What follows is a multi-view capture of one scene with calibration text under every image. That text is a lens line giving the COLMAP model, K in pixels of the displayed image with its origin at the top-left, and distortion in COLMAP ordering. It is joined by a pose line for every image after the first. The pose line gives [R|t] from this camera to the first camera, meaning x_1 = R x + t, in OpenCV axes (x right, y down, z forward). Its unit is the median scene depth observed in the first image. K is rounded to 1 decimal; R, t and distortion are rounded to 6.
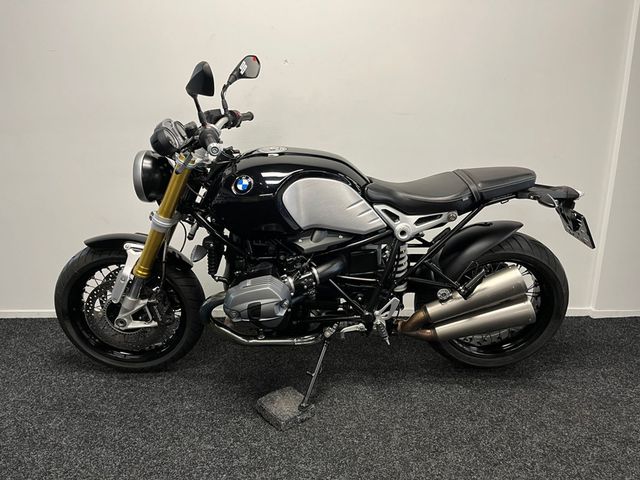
lens RADIAL K [[491.8, 0, 320.0], [0, 491.8, 240.0], [0, 0, 1]] dist [0.028241, -0.009539]
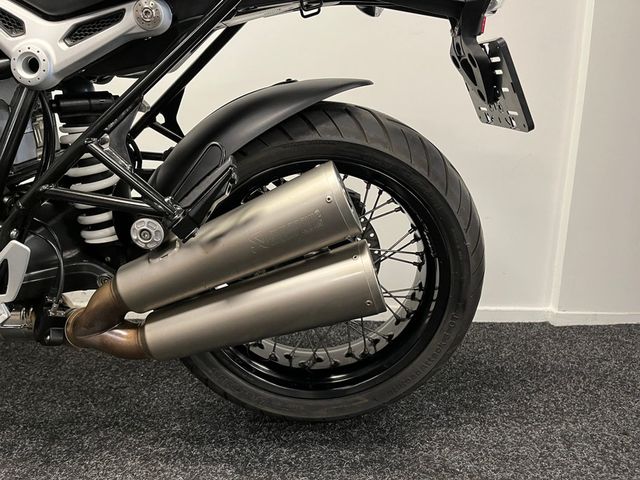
lens RADIAL K [[491.8, 0, 320.0], [0, 491.8, 240.0], [0, 0, 1]] dist [0.028241, -0.009539]
pose [[0.999580, 0.015488, 0.024513, 0.335046], [-0.014122, 0.998389, -0.054952, 0.119193], [-0.025325, 0.054583, 0.998188, 0.546249]]
